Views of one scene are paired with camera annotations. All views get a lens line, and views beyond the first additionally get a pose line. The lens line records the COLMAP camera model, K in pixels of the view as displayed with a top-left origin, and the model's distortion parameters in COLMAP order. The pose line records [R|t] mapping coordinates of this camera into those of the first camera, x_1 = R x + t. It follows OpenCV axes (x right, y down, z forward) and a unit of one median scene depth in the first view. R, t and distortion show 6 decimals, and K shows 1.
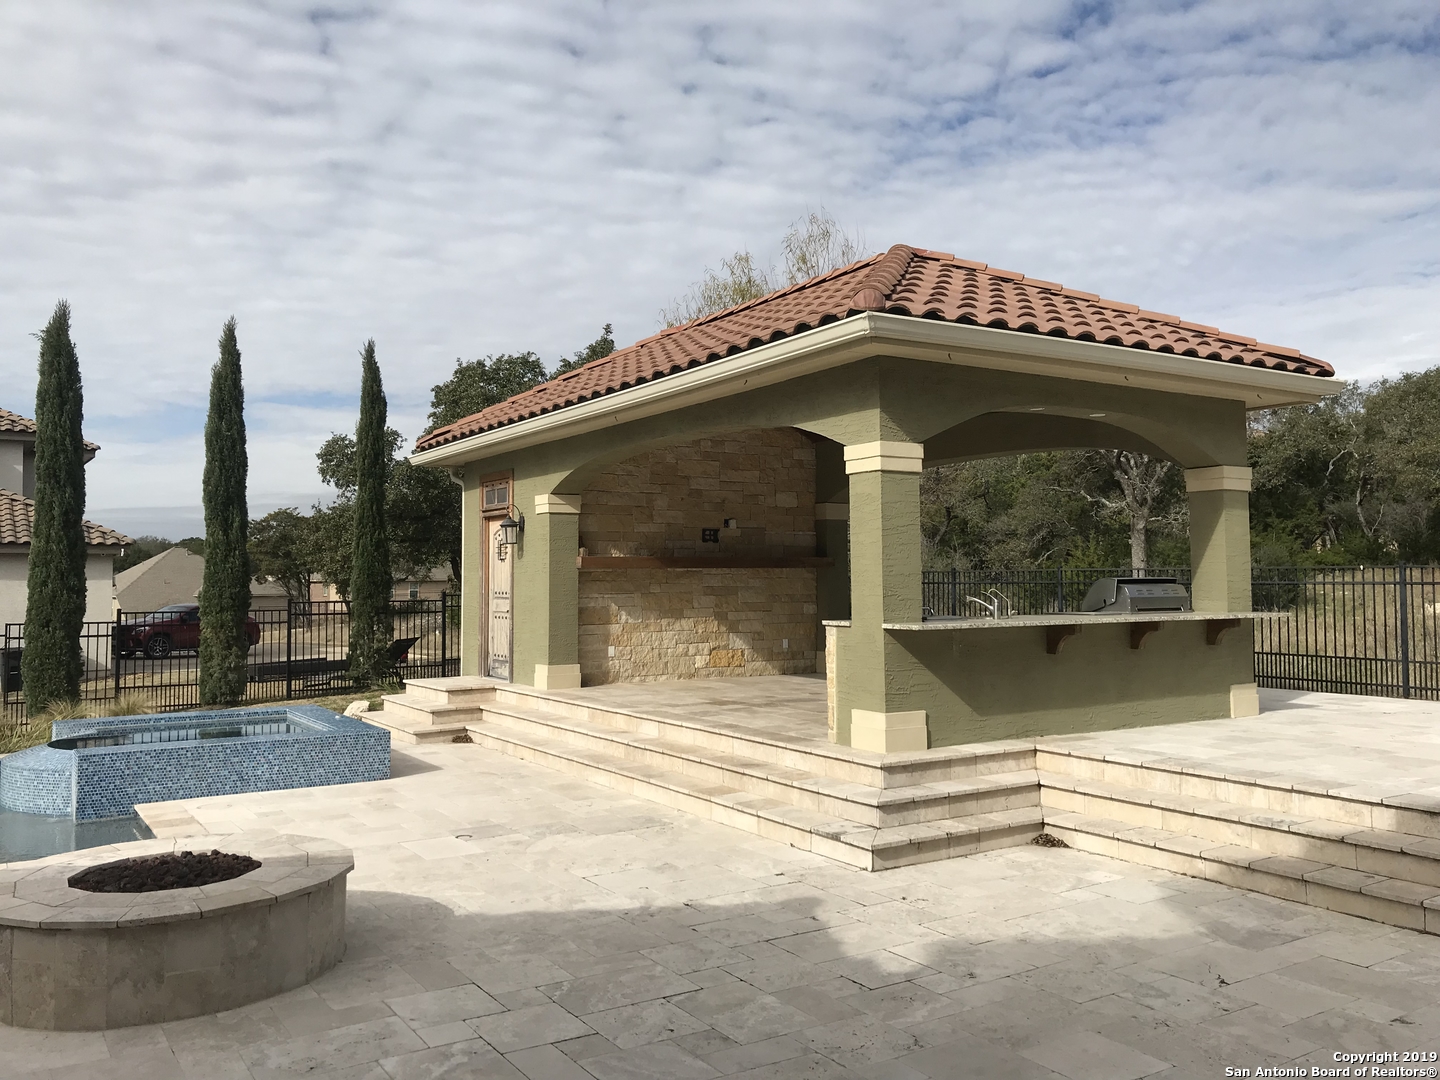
lens RADIAL K [[1183.2, 0, 716.8], [0, 1183.2, 531.4], [0, 0, 1]] dist [0.015356, -0.008660]
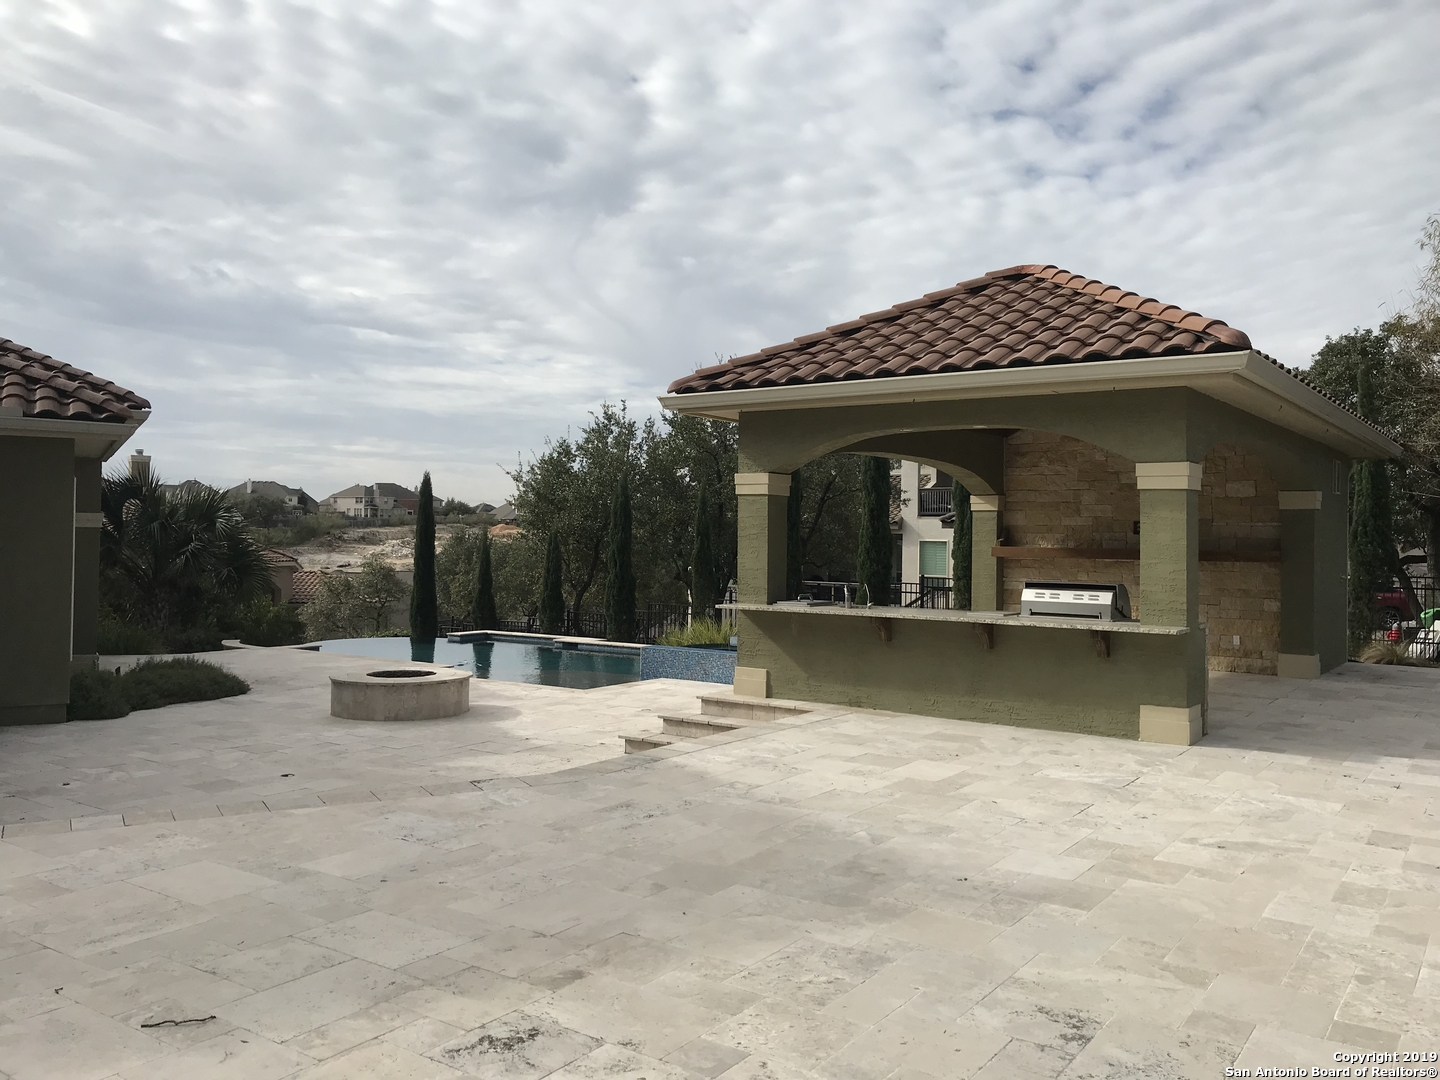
lens RADIAL K [[1183.2, 0, 714.7], [0, 1183.2, 541.9], [0, 0, 1]] dist [0.015356, -0.008660]
pose [[0.383488, 0.017143, -0.923387, 0.853338], [0.016559, 0.999539, 0.025434, -0.017632], [0.923397, -0.025044, 0.383027, 0.265786]]
